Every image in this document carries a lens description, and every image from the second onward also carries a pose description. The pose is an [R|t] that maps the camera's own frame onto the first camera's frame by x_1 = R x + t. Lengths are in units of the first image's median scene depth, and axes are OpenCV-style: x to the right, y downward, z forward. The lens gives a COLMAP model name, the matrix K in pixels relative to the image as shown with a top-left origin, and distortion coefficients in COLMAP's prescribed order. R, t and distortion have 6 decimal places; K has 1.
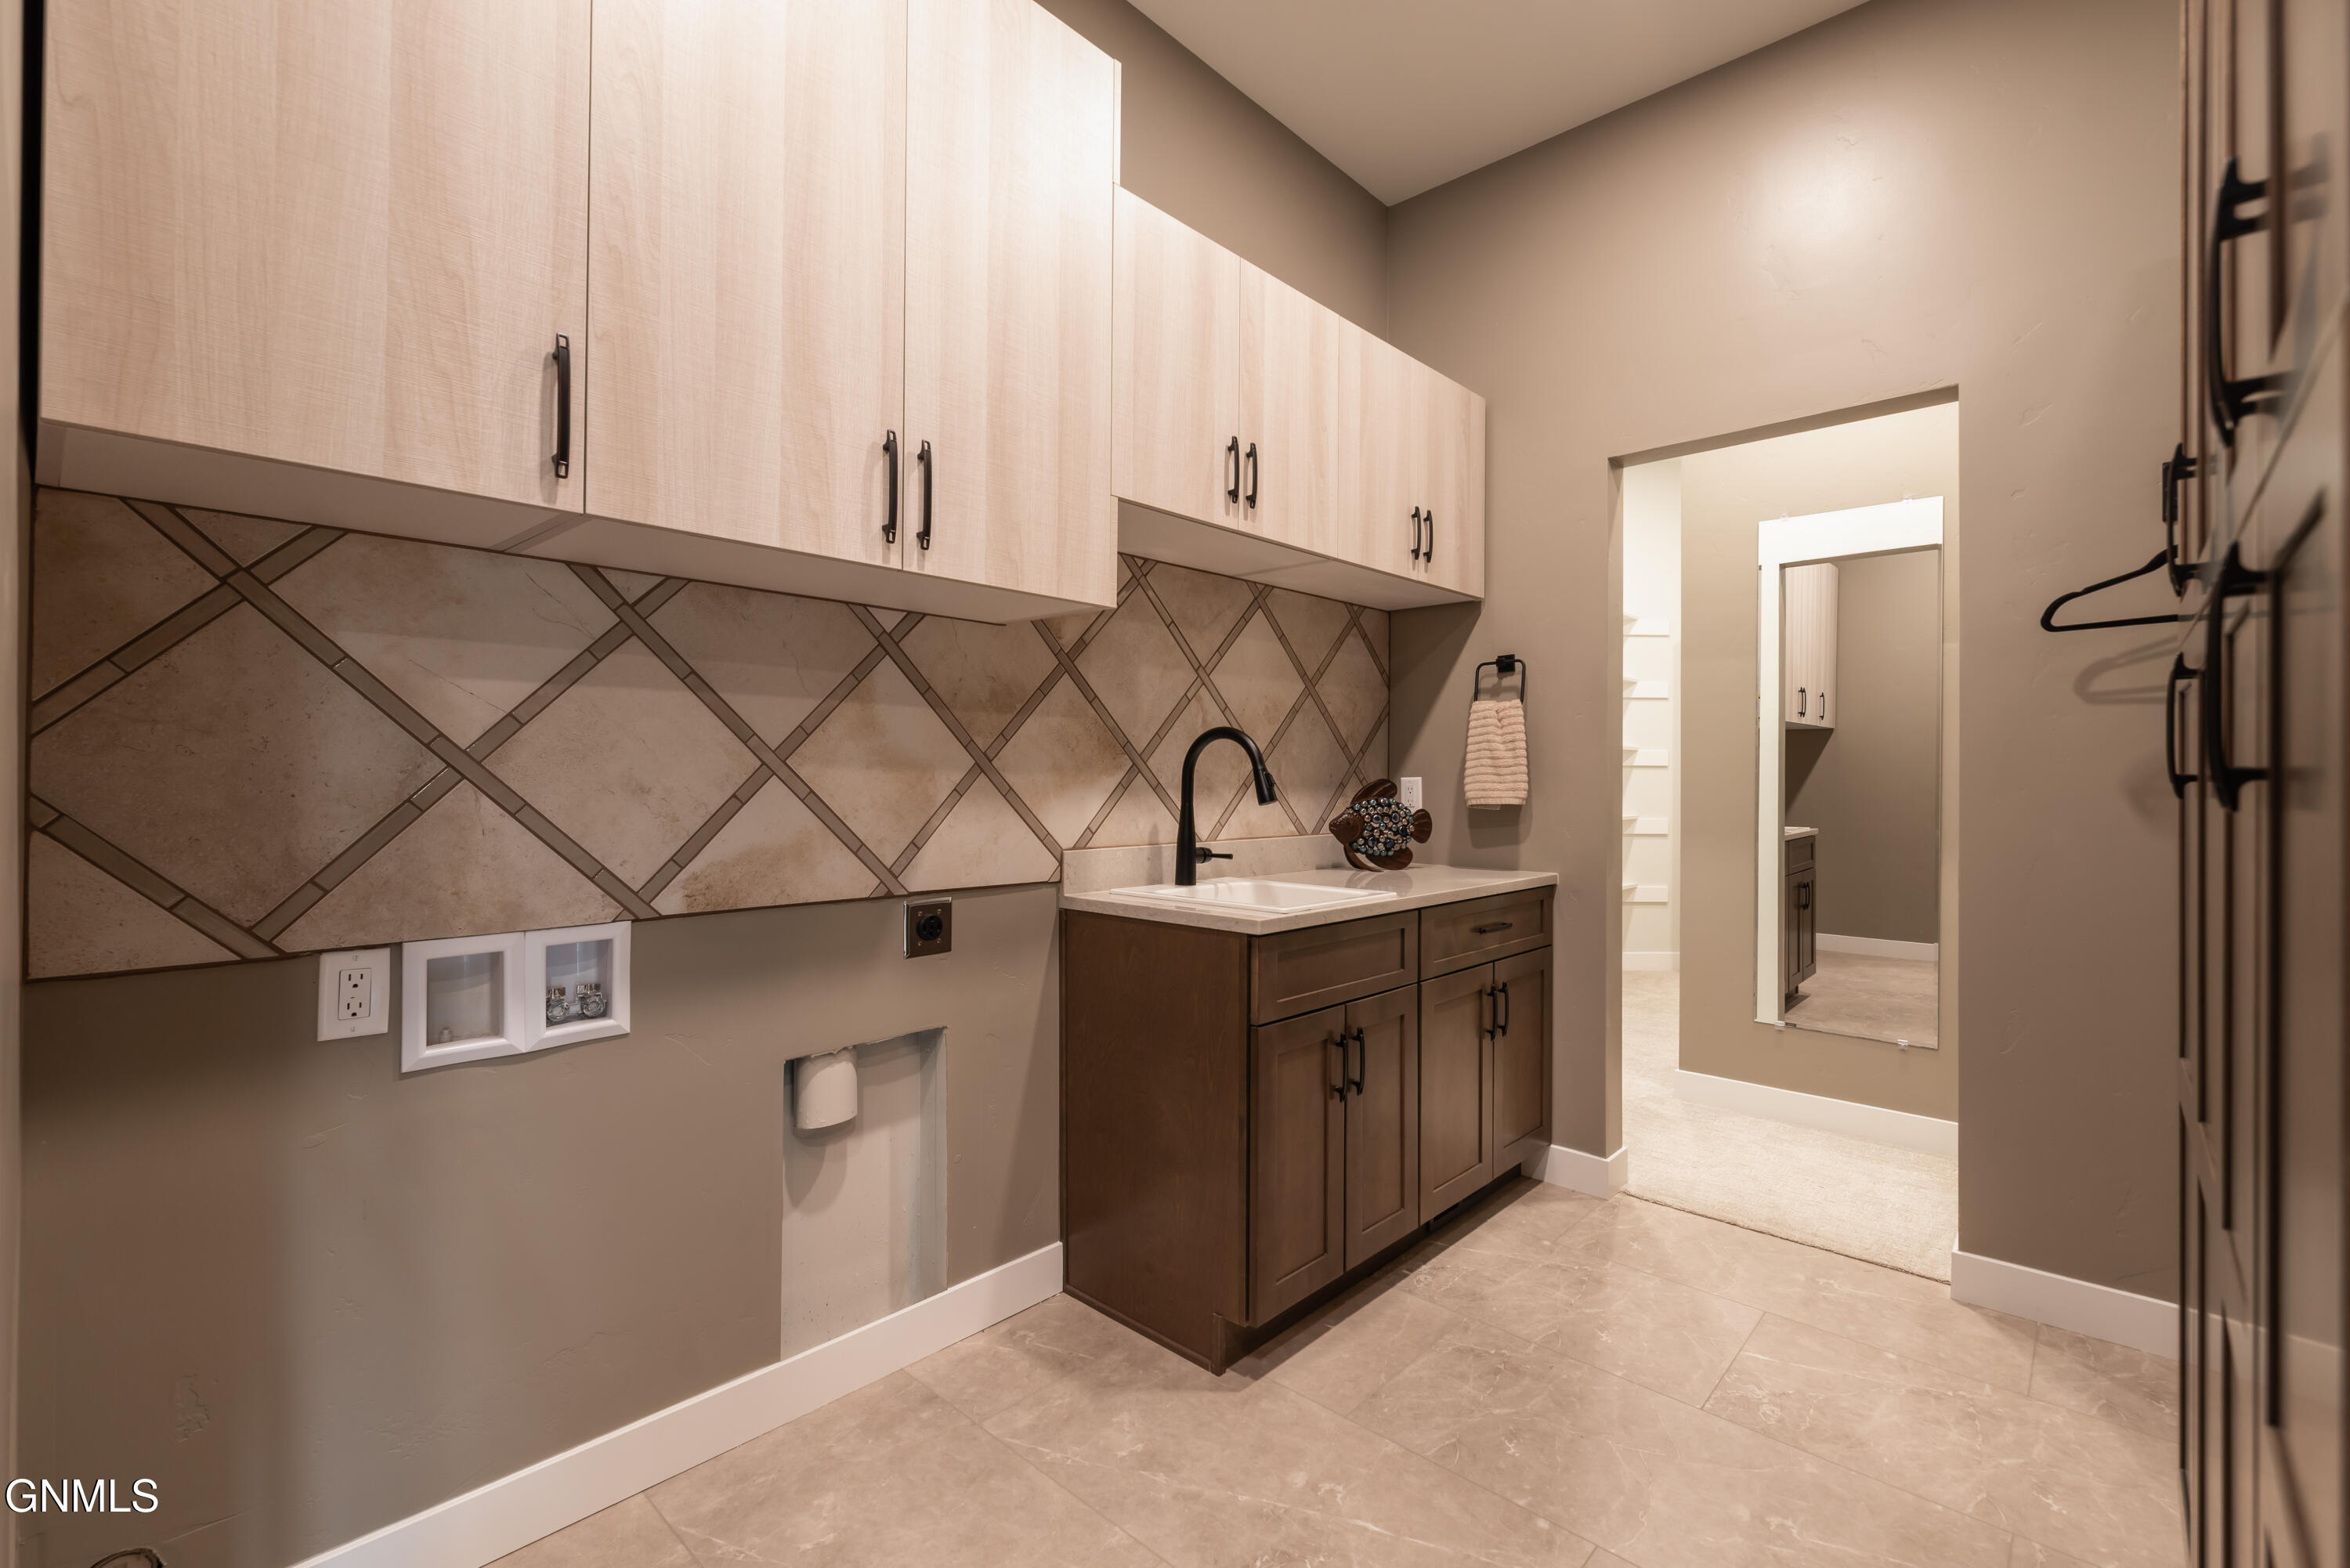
lens RADIAL K [[1009.1, 0, 1194.5], [0, 1009.1, 769.2], [0, 0, 1]] dist [0.001952, -0.000296]
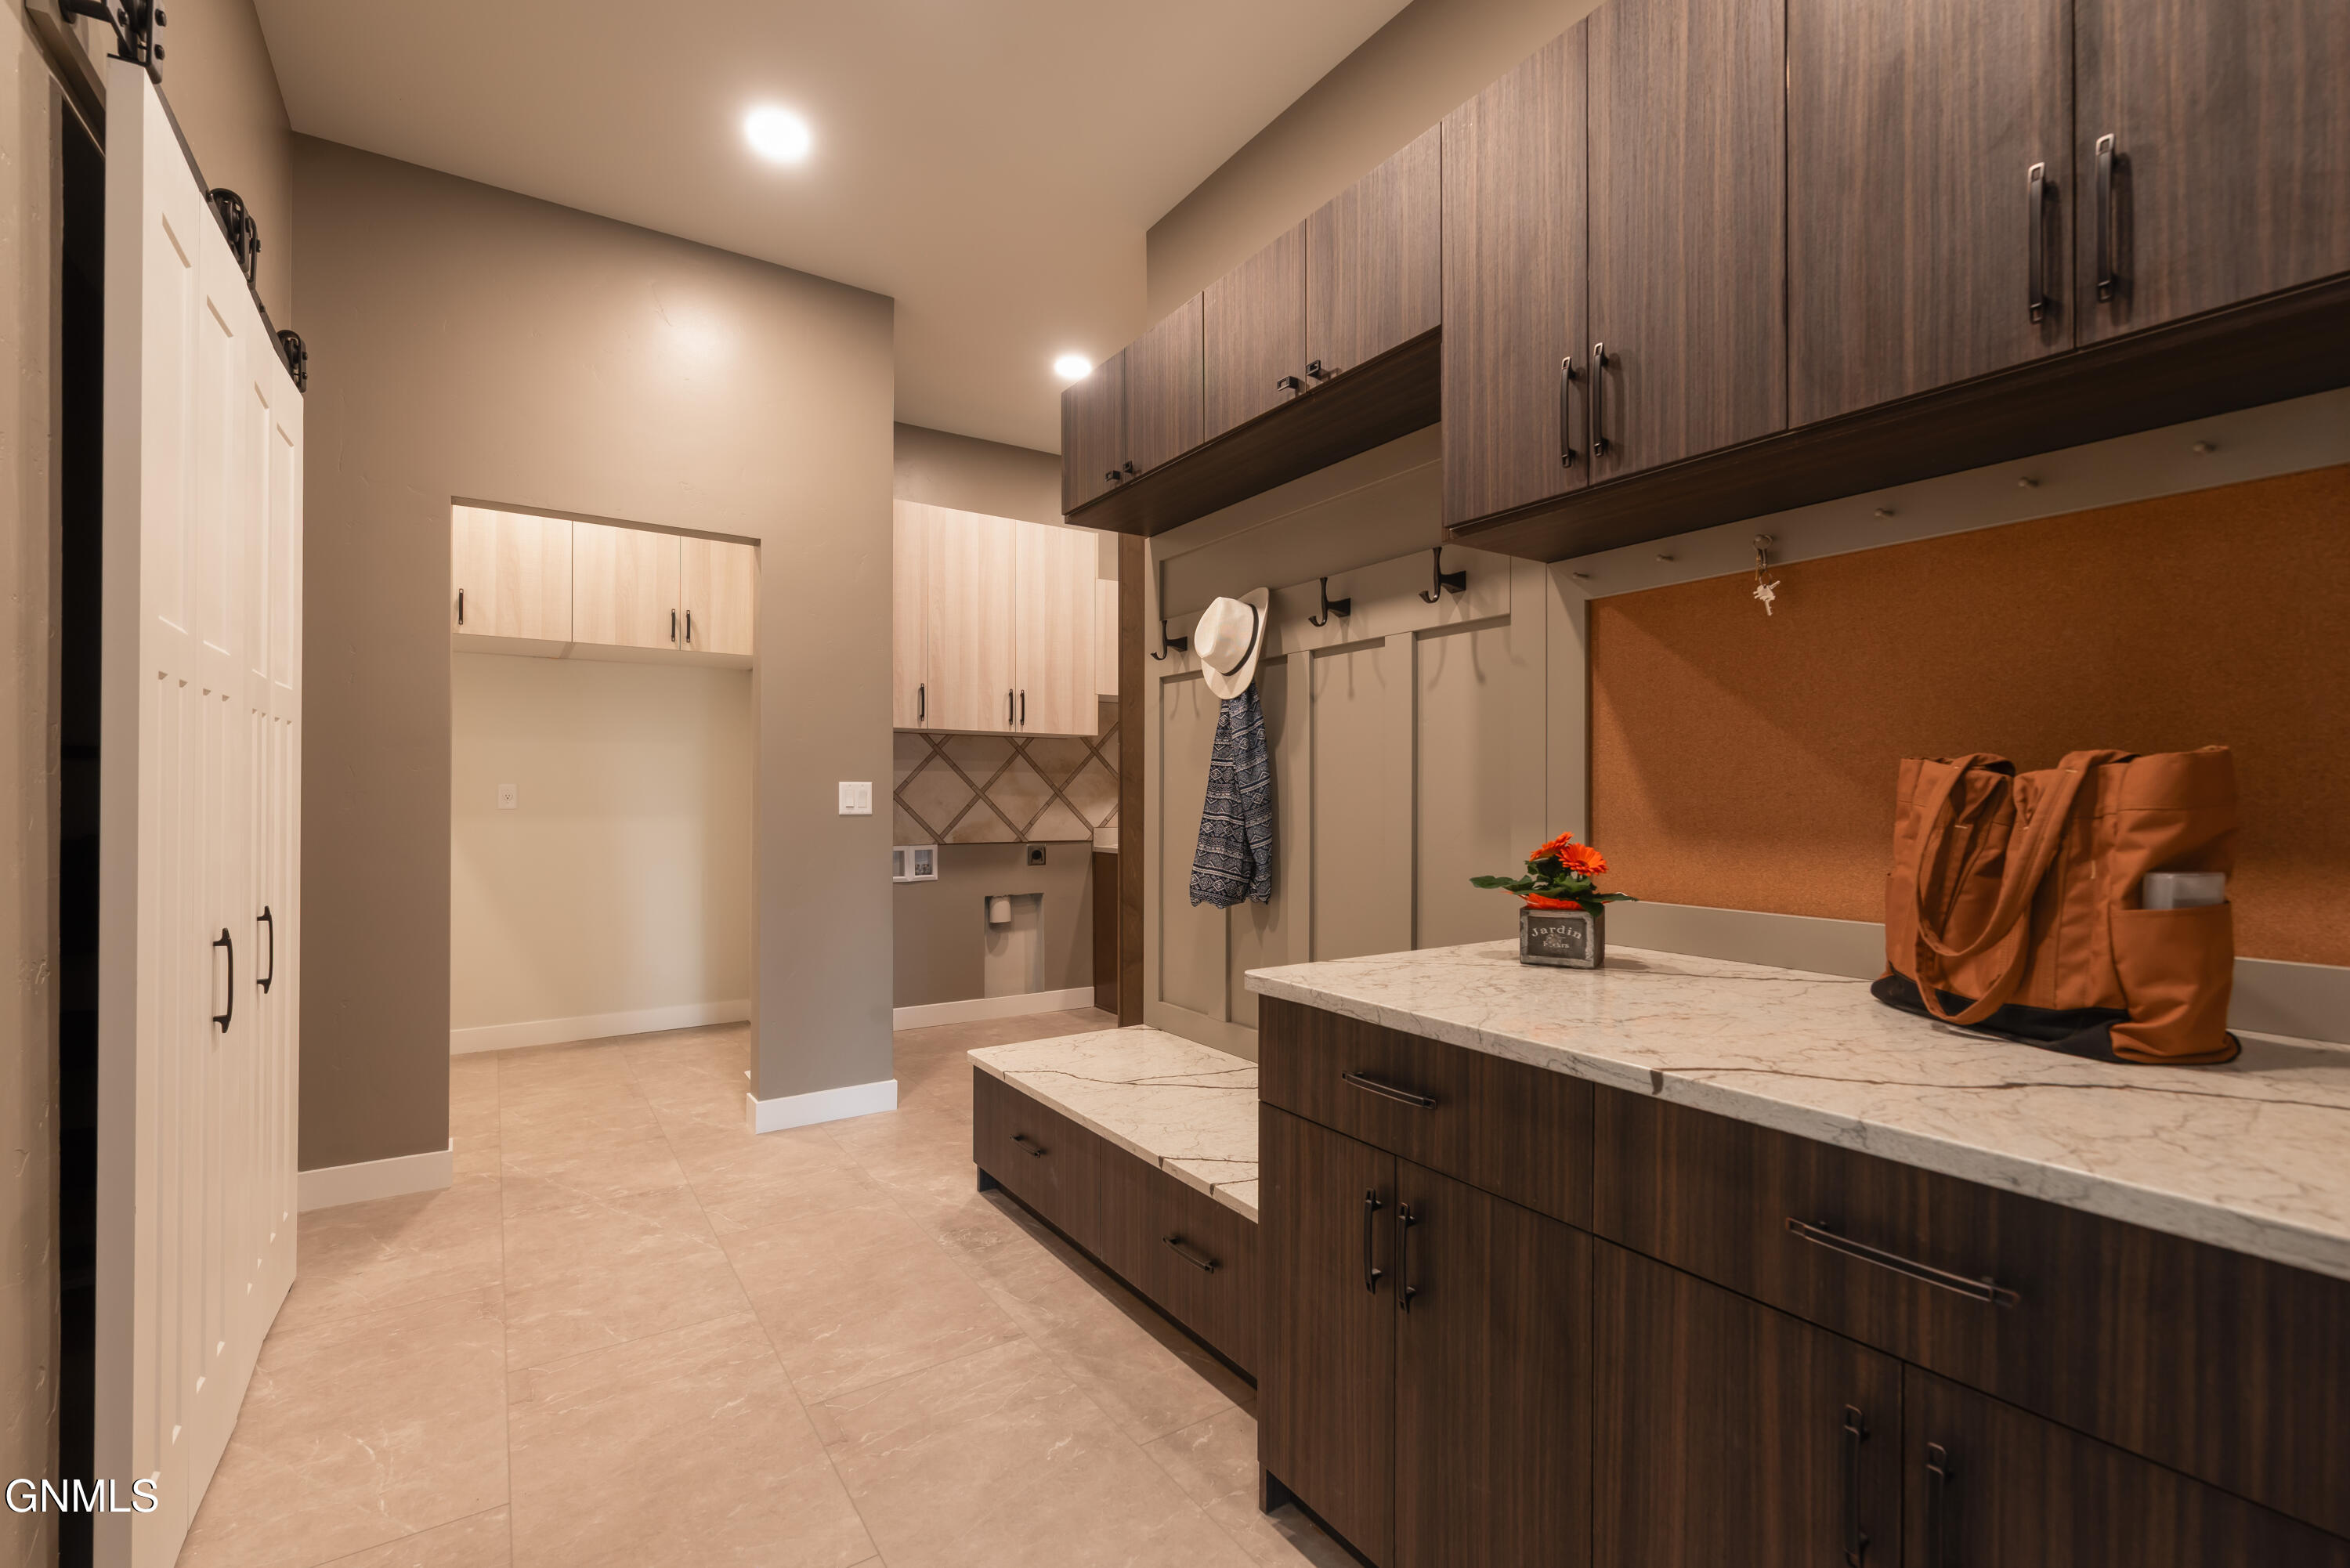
lens RADIAL K [[1009.1, 0, 1166.7], [0, 1009.1, 794.6], [0, 0, 1]] dist [0.001952, -0.000296]
pose [[0.965718, -0.005933, -0.259524, 0.816178], [0.007144, 0.999968, 0.003721, -0.010597], [0.259494, -0.005447, 0.965729, -1.592856]]
